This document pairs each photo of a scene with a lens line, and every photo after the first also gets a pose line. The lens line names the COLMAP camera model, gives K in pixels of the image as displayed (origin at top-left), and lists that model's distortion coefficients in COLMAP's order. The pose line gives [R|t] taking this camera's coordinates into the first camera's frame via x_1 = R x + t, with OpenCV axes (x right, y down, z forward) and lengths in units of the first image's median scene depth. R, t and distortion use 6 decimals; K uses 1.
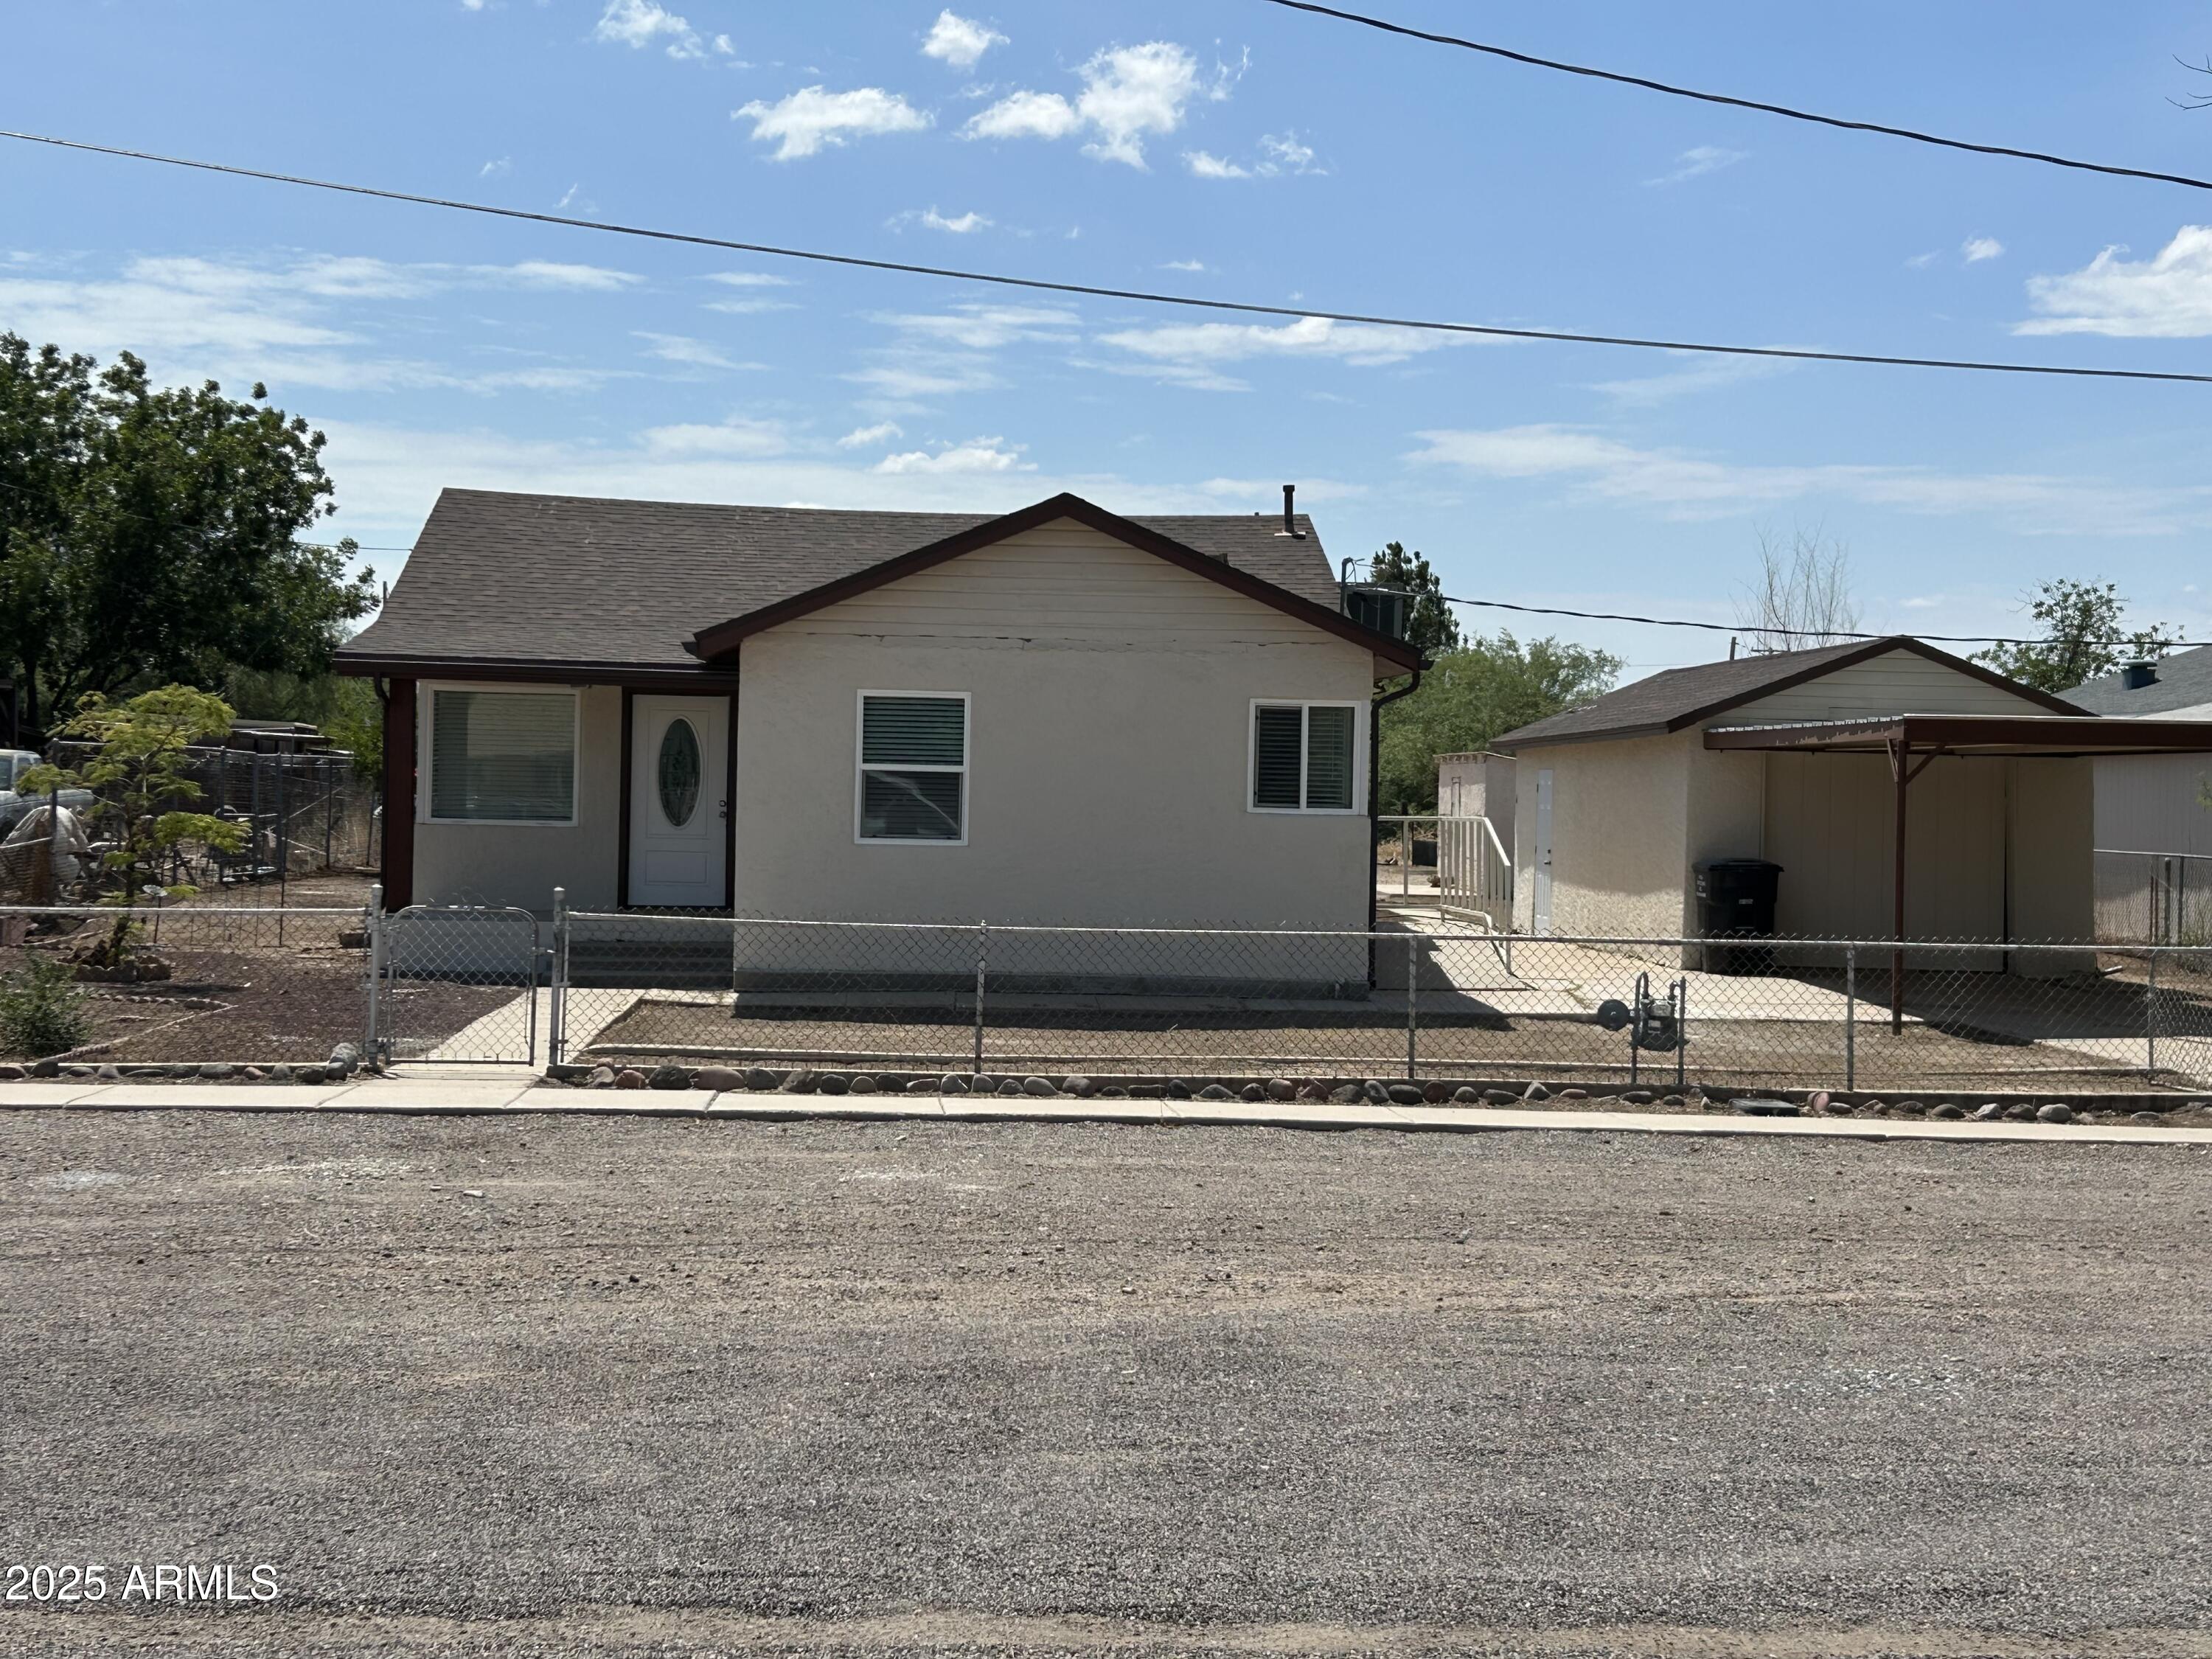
lens RADIAL K [[3075.6, 0, 1118.6], [0, 3075.6, 799.9], [0, 0, 1]] dist [0.165484, -0.355527]
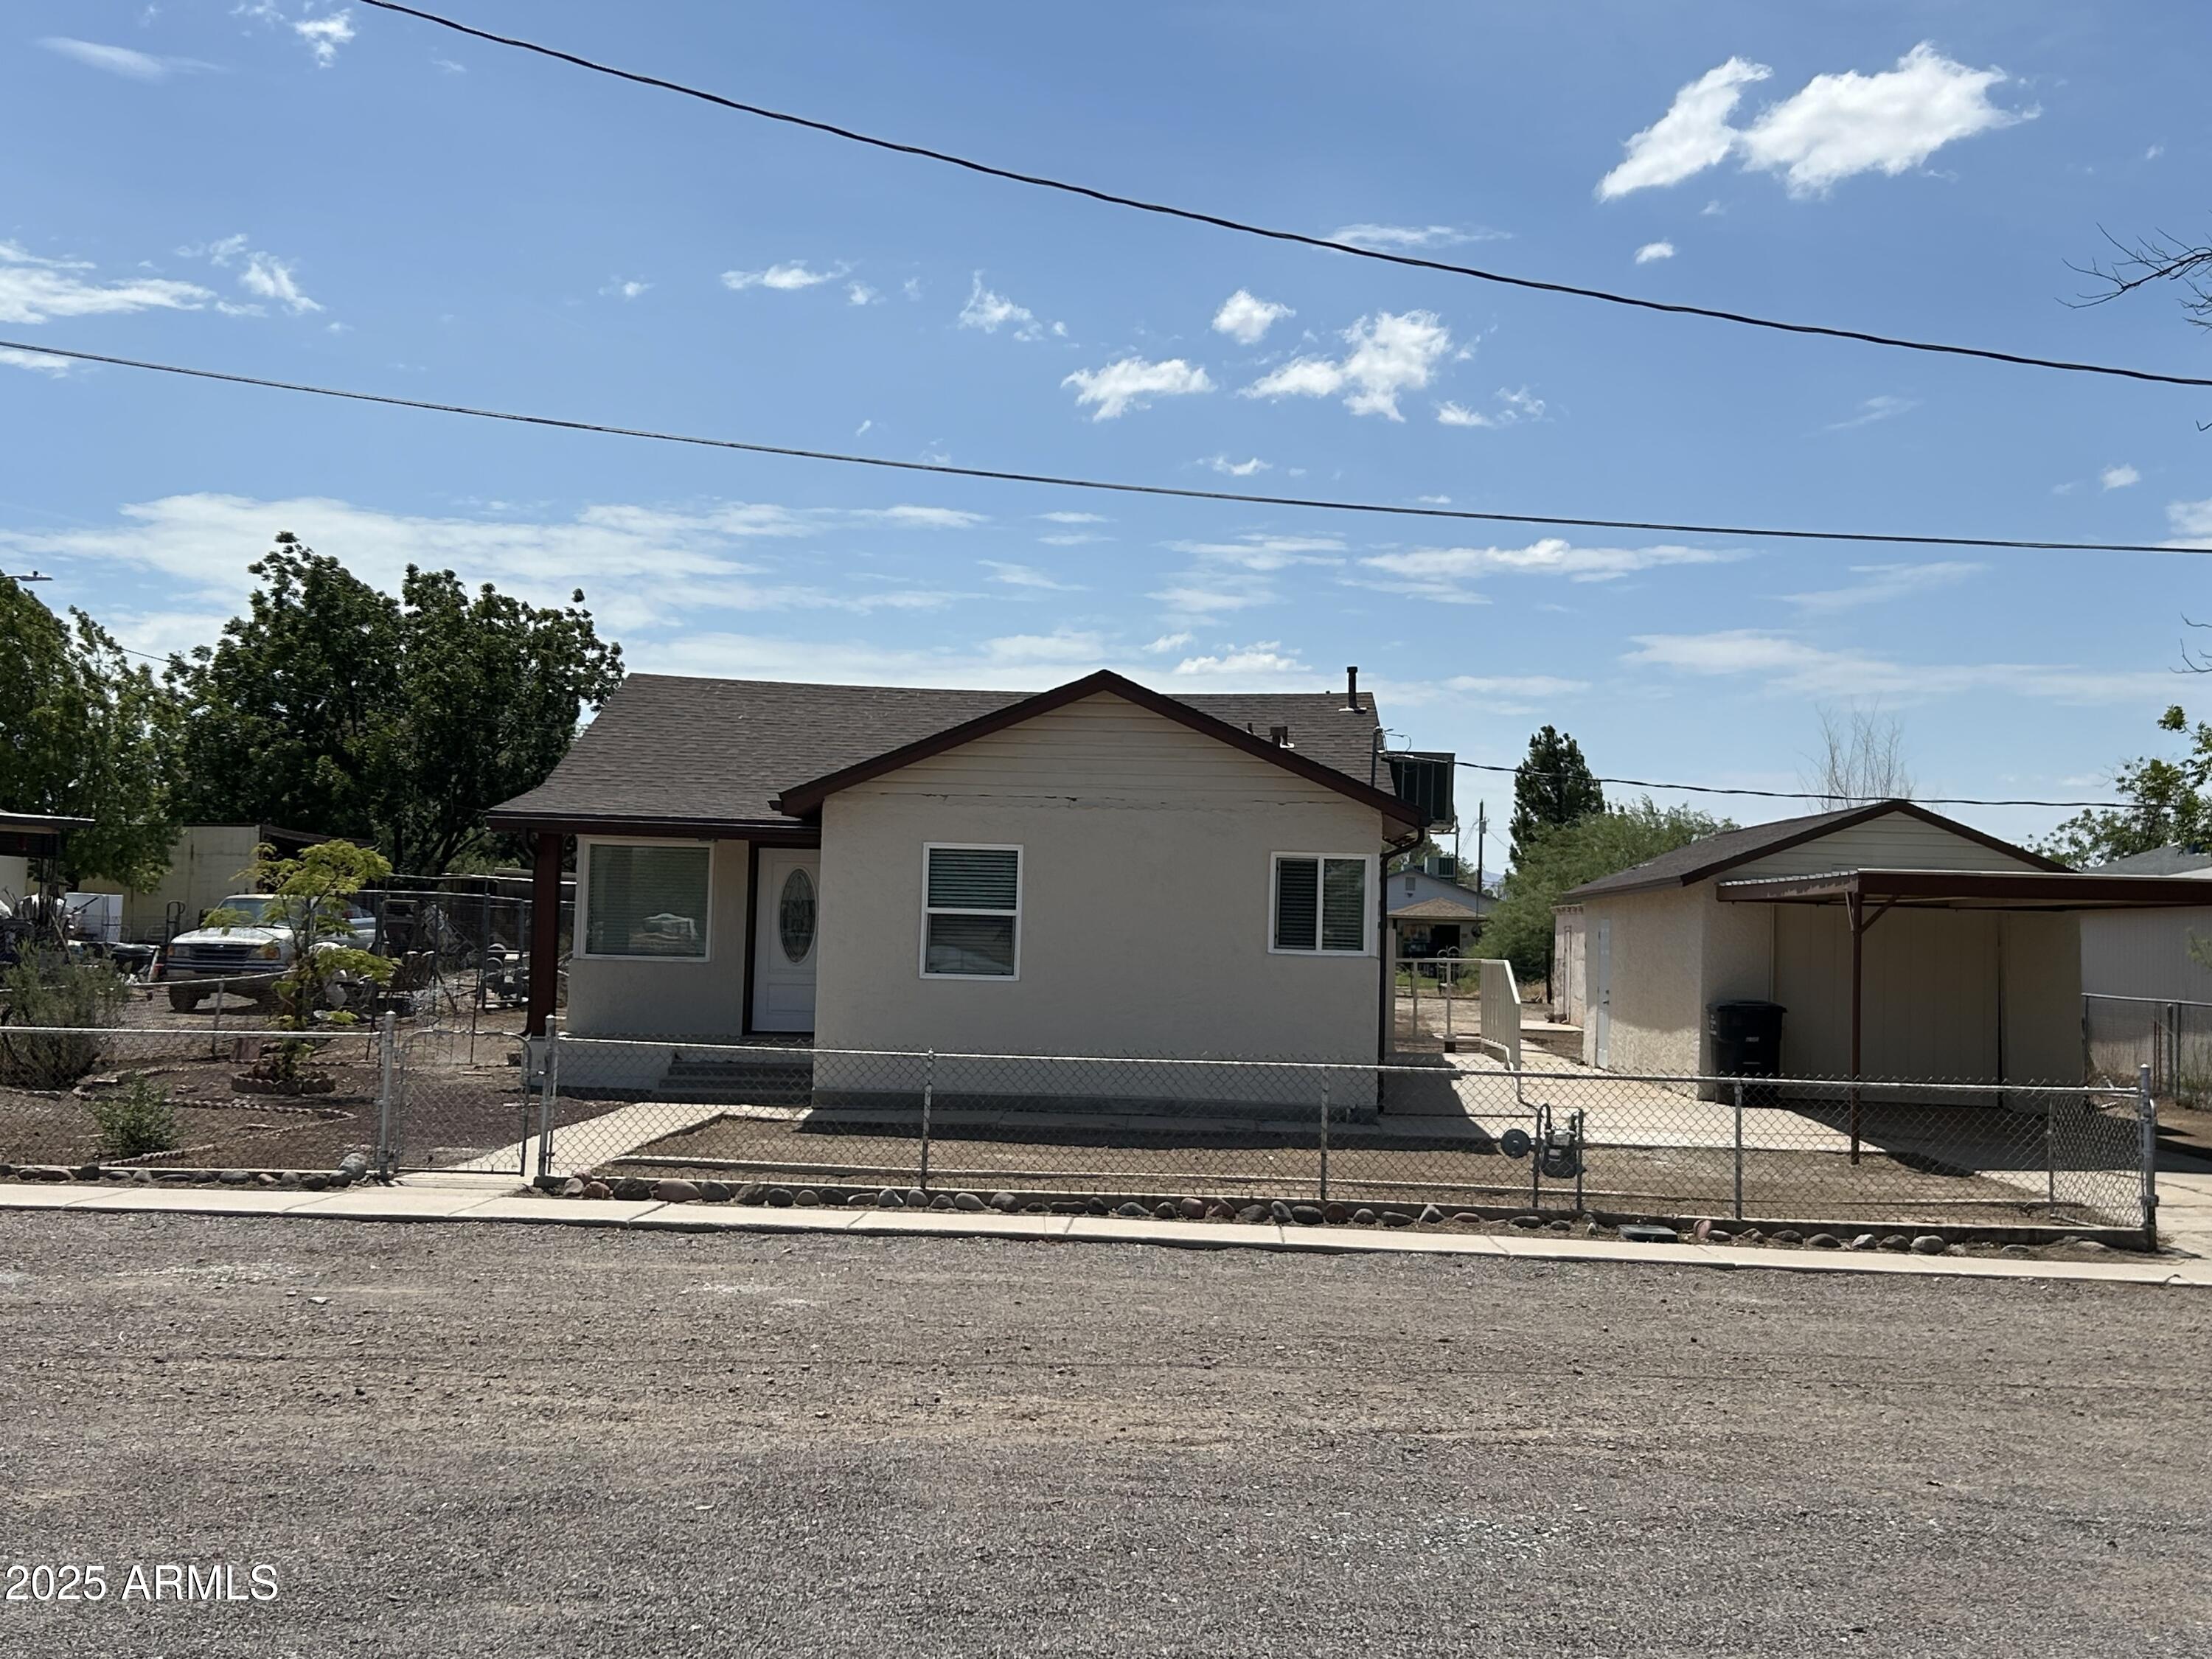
lens RADIAL K [[2564.3, 0, 1114.0], [0, 2564.3, 827.6], [0, 0, 1]] dist [0.183495, -0.510784]
pose [[0.994774, 0.002488, -0.102071, 0.084151], [-0.007155, 0.998944, -0.045383, 0.001193], [0.101850, 0.045876, 0.993741, 0.065870]]
